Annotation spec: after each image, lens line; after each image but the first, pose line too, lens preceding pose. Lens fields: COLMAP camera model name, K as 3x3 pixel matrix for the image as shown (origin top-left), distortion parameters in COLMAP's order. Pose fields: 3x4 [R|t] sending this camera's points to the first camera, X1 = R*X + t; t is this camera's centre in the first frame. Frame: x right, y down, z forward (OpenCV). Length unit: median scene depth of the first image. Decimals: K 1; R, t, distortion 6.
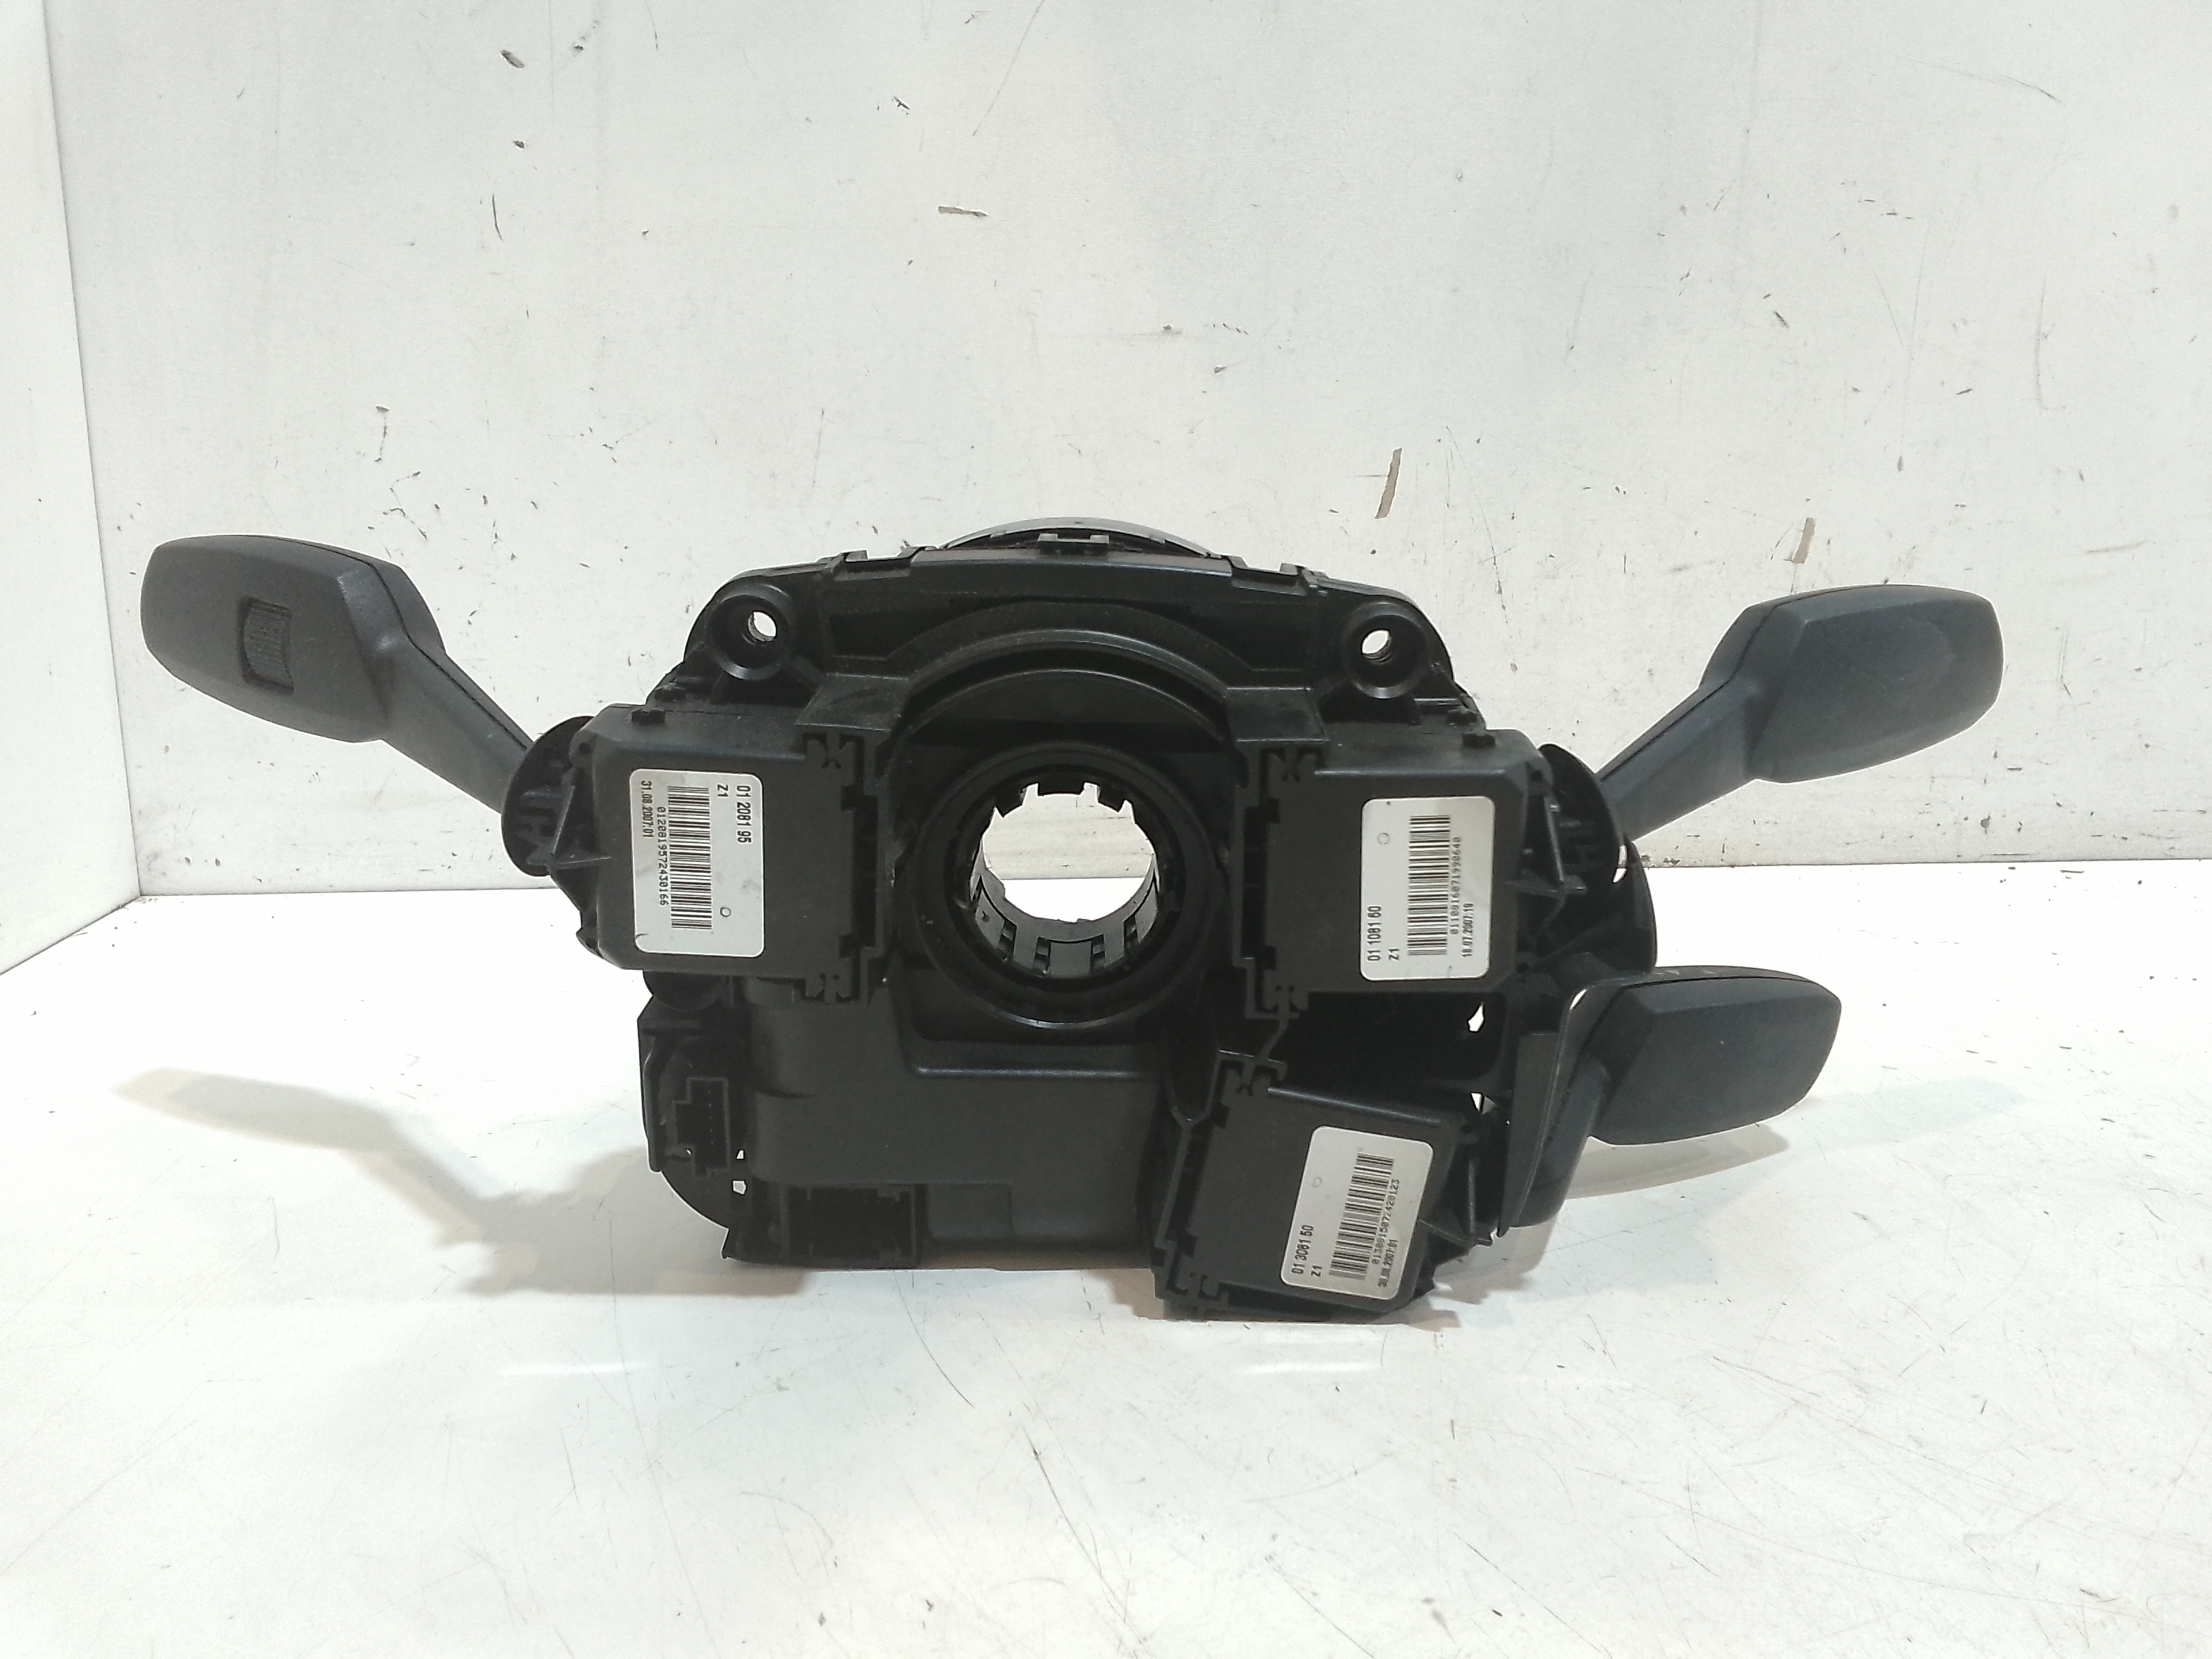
lens RADIAL K [[1713.5, 0, 1120.3], [0, 1713.5, 821.5], [0, 0, 1]] dist [0.048922, -0.090631]
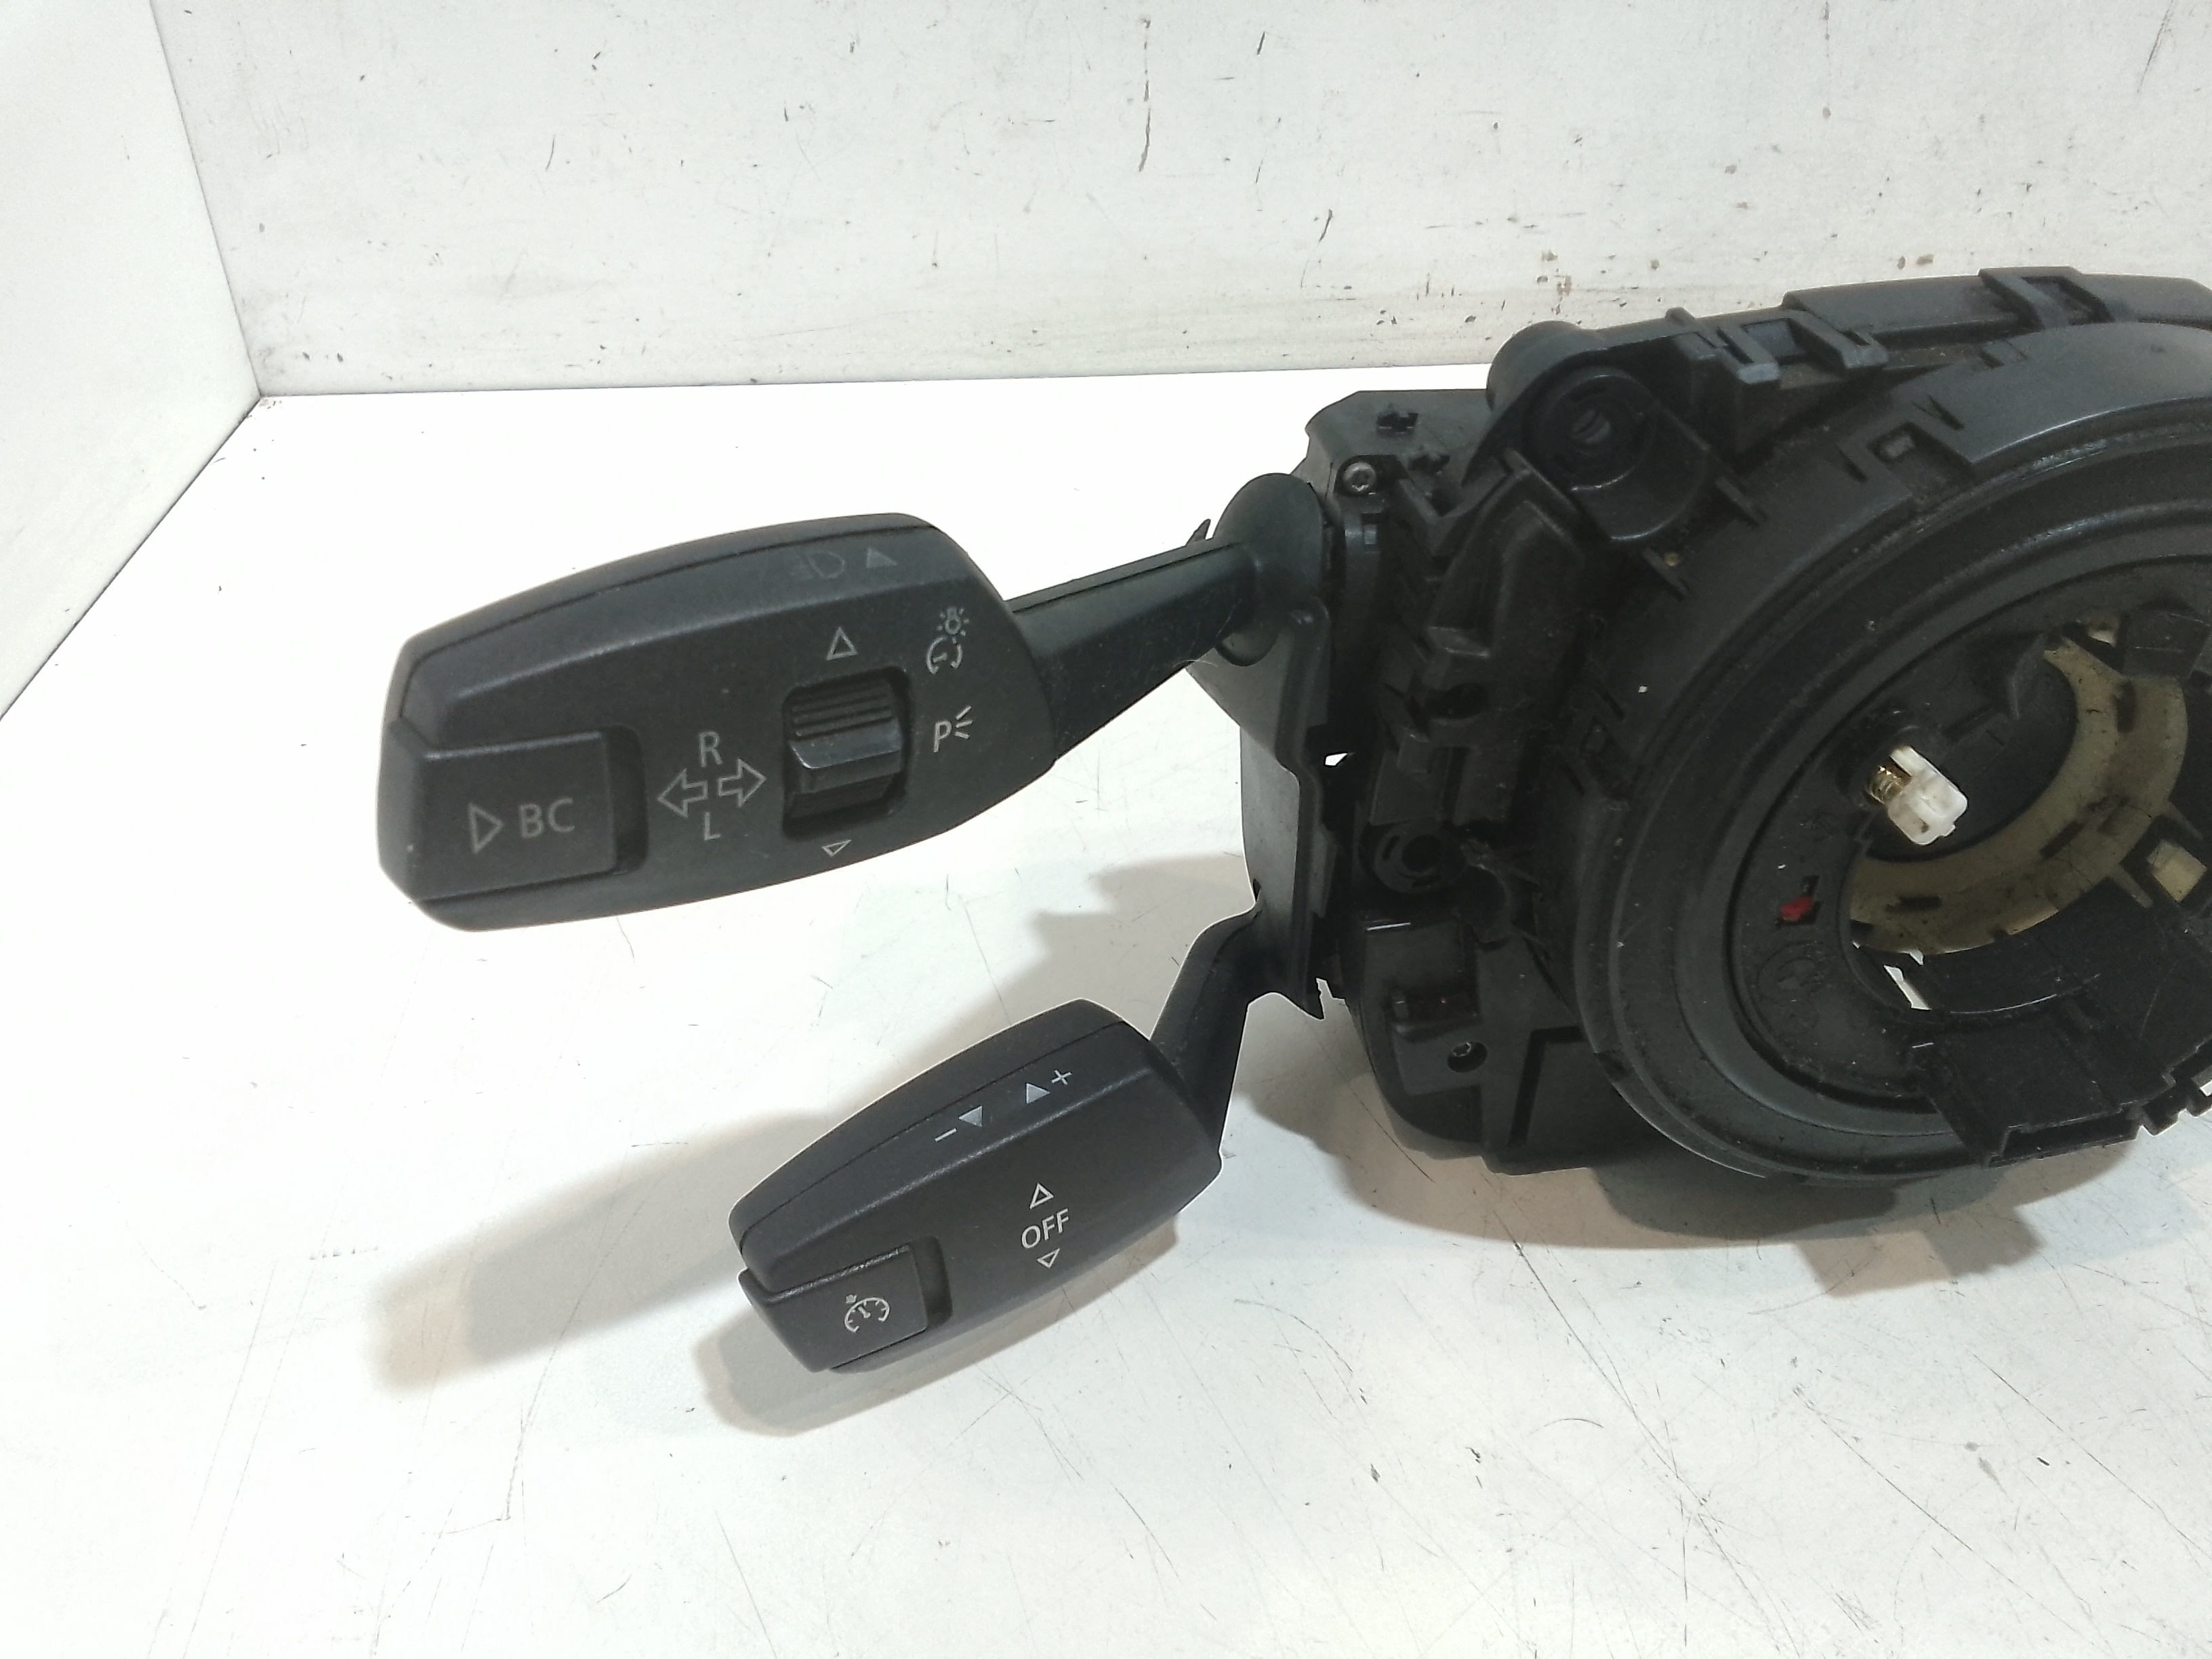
lens RADIAL K [[1713.5, 0, 1113.9], [0, 1713.5, 822.6], [0, 0, 1]] dist [0.048922, -0.090631]
pose [[1.000000, 0.000007, 0.000407, -0.127479], [-0.000168, 0.918651, 0.395071, -0.109831], [-0.000371, -0.395071, 0.918651, 0.090542]]
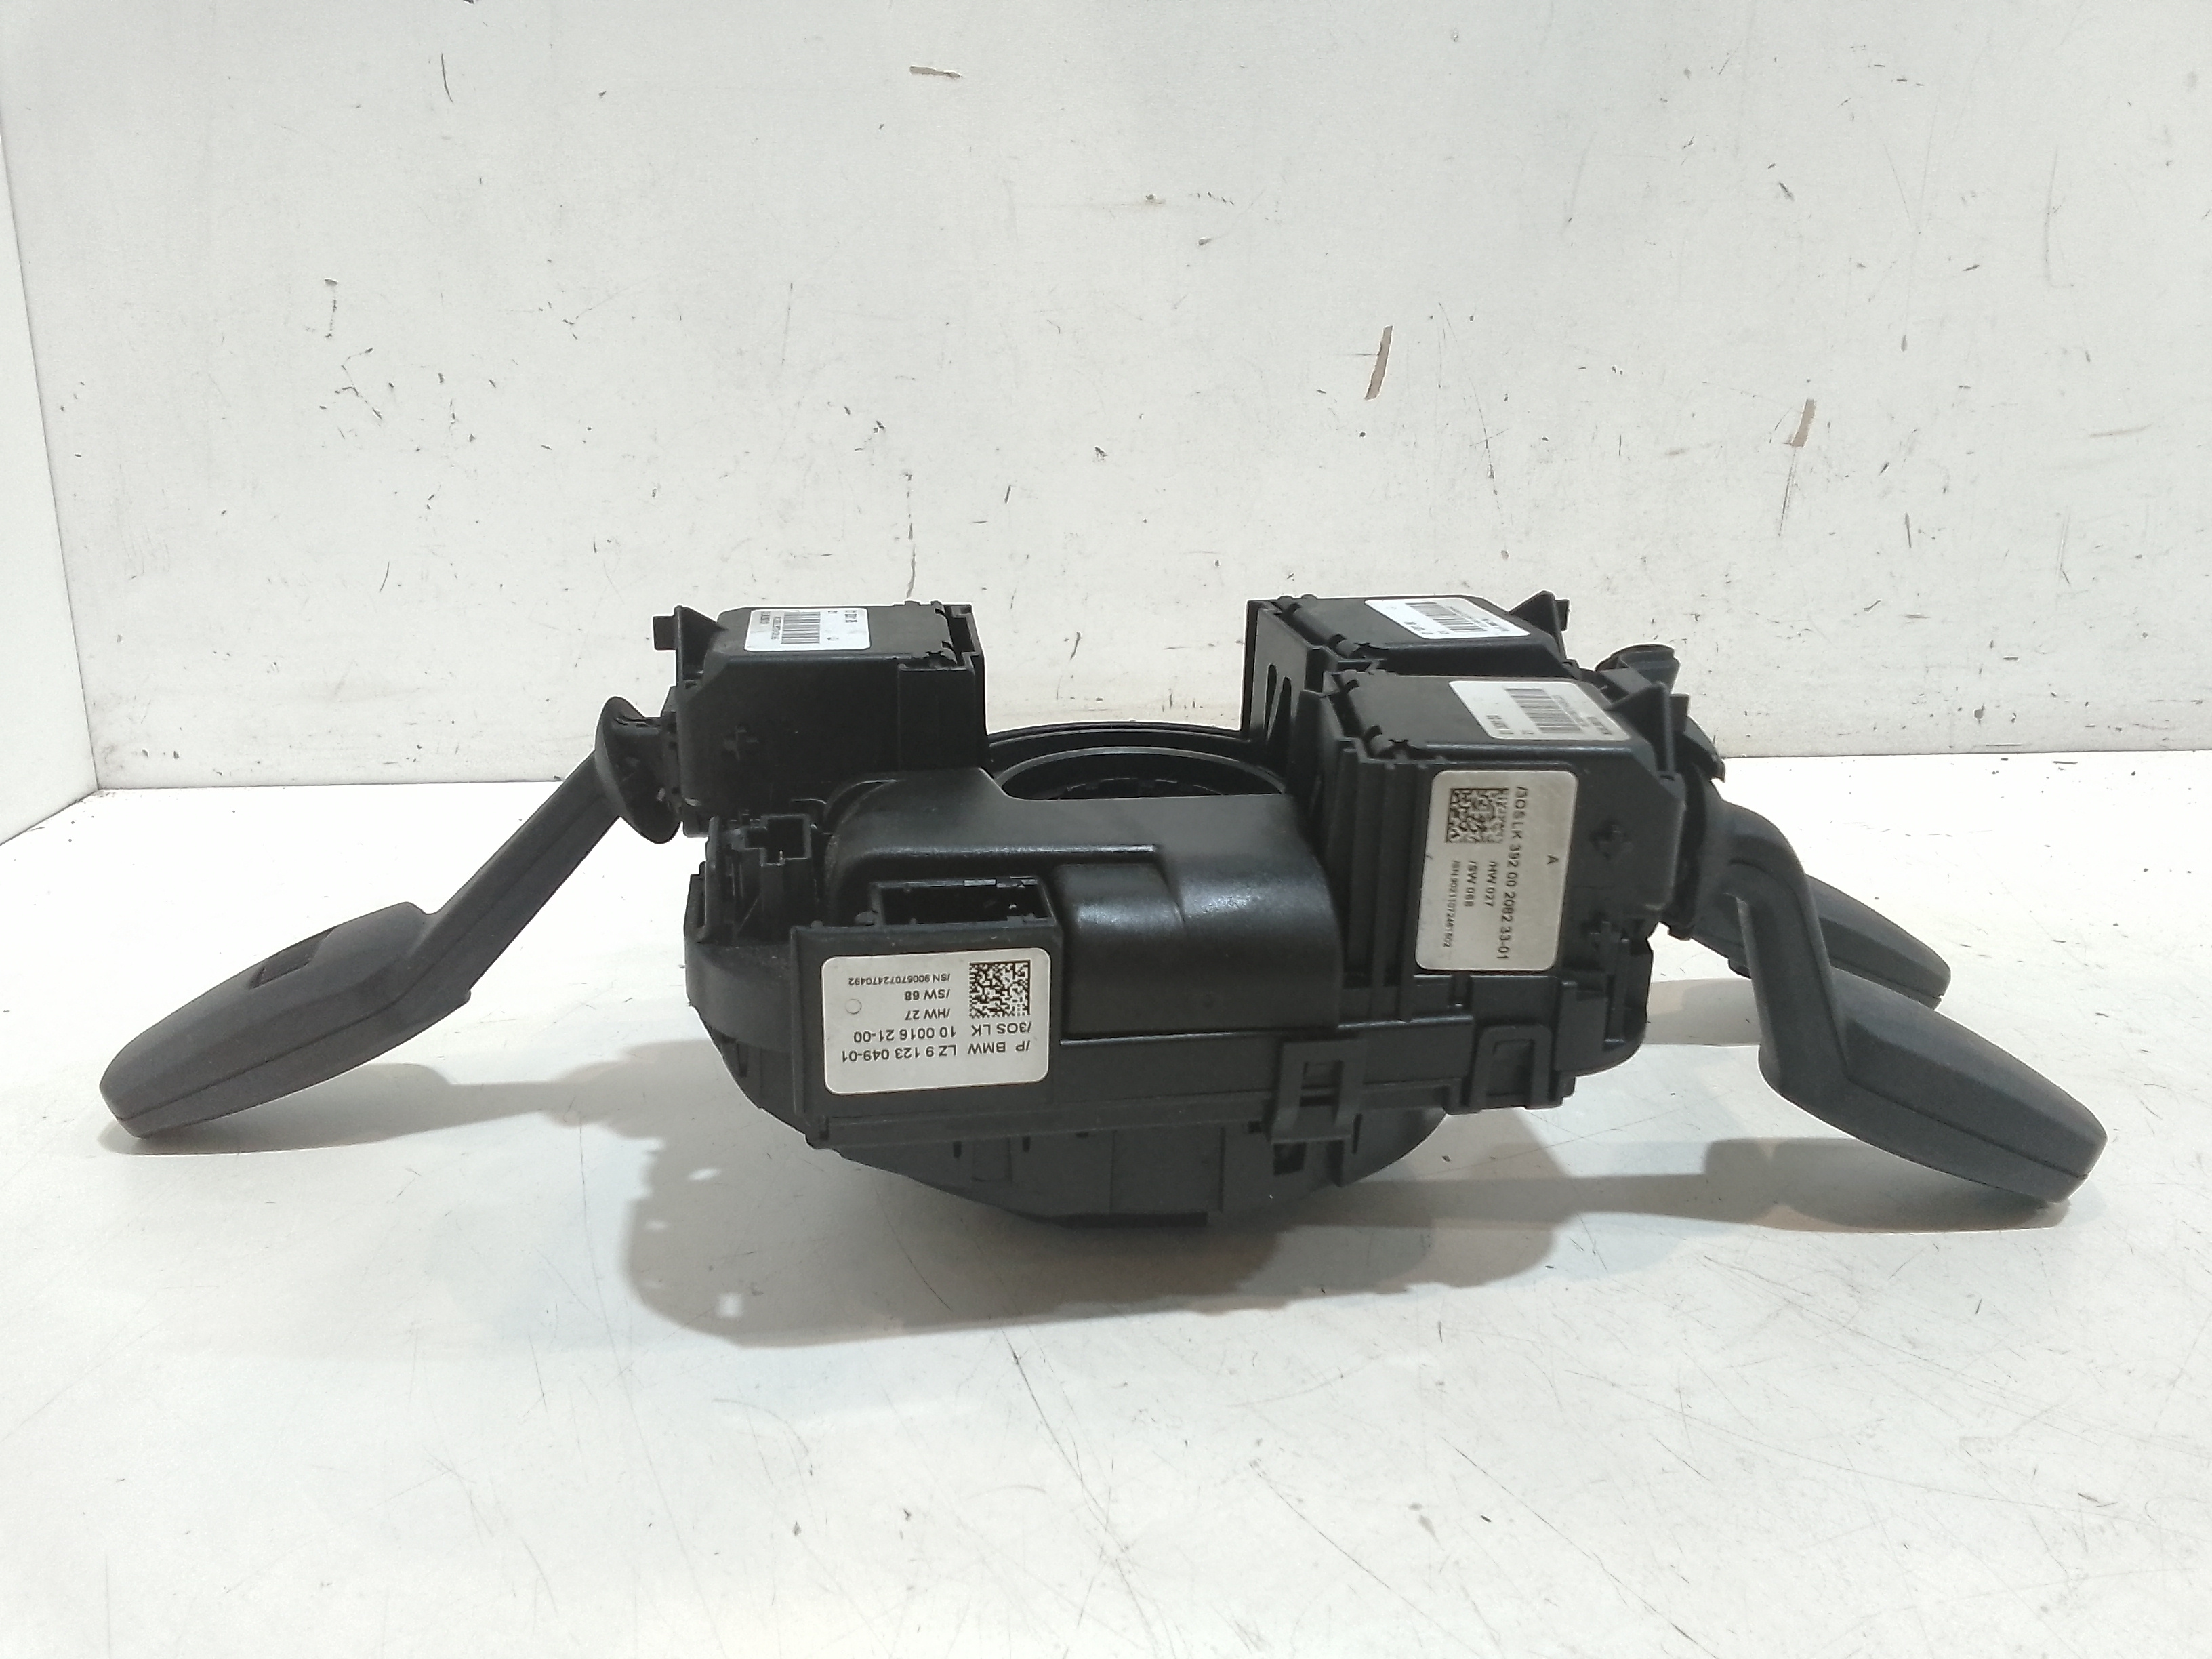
lens RADIAL K [[1713.5, 0, 1120.6], [0, 1713.5, 823.3], [0, 0, 1]] dist [0.048922, -0.090631]
pose [[0.999943, -0.001360, 0.010613, 0.000269], [0.000682, 0.997975, 0.063597, 0.000423], [-0.010678, -0.063586, 0.997919, 0.018988]]
